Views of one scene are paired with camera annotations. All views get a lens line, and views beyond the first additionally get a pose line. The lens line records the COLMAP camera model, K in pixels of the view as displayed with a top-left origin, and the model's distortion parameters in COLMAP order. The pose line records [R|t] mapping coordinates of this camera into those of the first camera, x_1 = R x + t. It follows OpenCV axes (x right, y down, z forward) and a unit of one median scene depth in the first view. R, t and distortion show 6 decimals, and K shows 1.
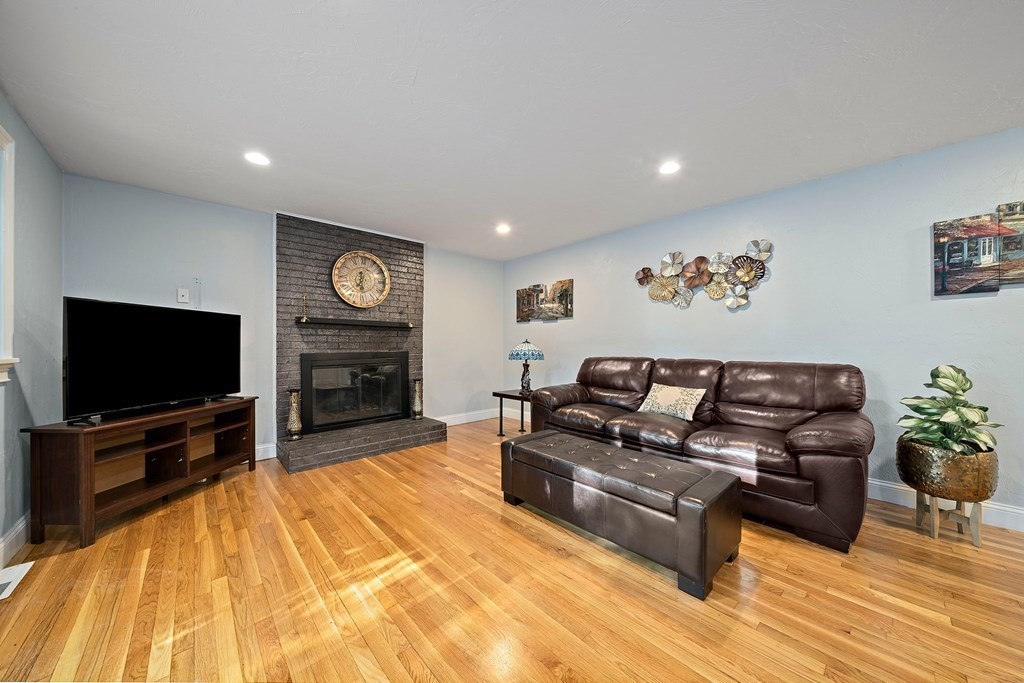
lens RADIAL K [[357.4, 0, 513.4], [0, 357.4, 341.6], [0, 0, 1]] dist [0.000440, 0.000035]
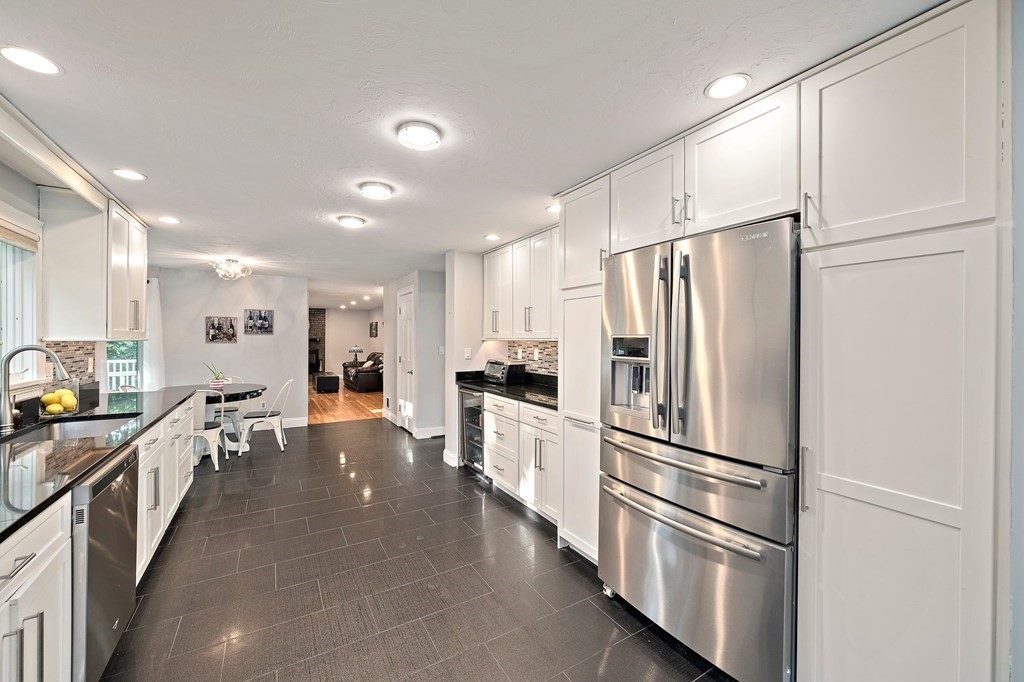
lens RADIAL K [[406.0, 0, 513.3], [0, 406.0, 334.7], [0, 0, 1]] dist [0.000665, 0.000000]
pose [[0.981633, 0.002529, -0.190760, 1.859261], [-0.002518, 0.999997, 0.000301, -0.093254], [0.190761, 0.000185, 0.981637, -1.854043]]
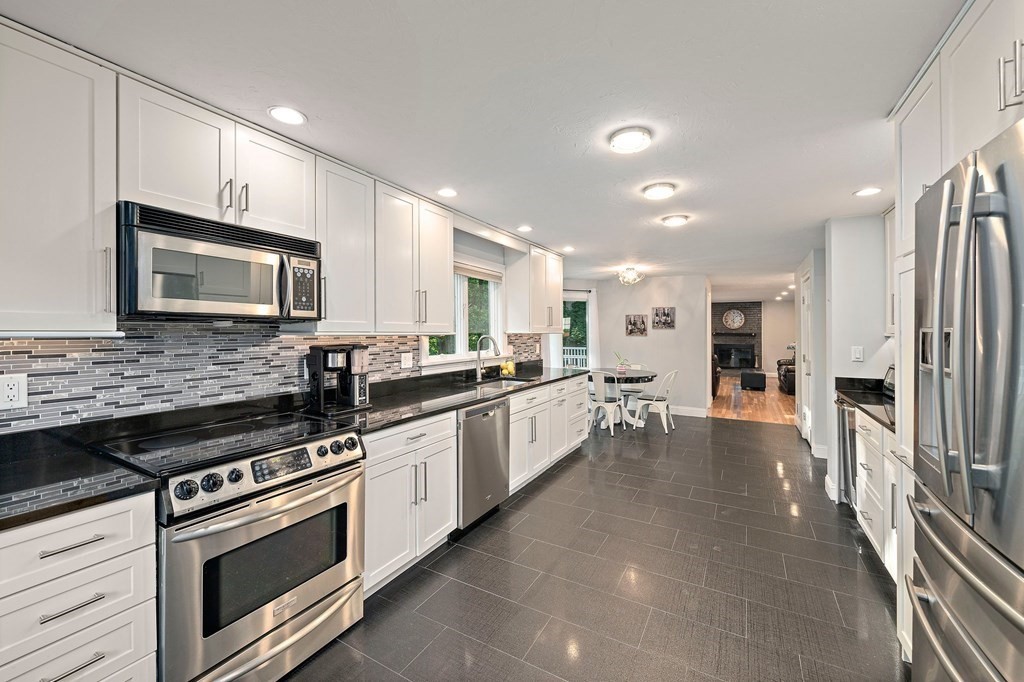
lens RADIAL K [[409.7, 0, 513.3], [0, 409.7, 327.1], [0, 0, 1]] dist [0.000825, 0.000061]
pose [[0.322064, -0.006074, -0.946698, 2.085185], [0.002798, 0.999981, -0.005464, -0.091867], [0.946714, -0.000889, 0.322075, -1.712550]]
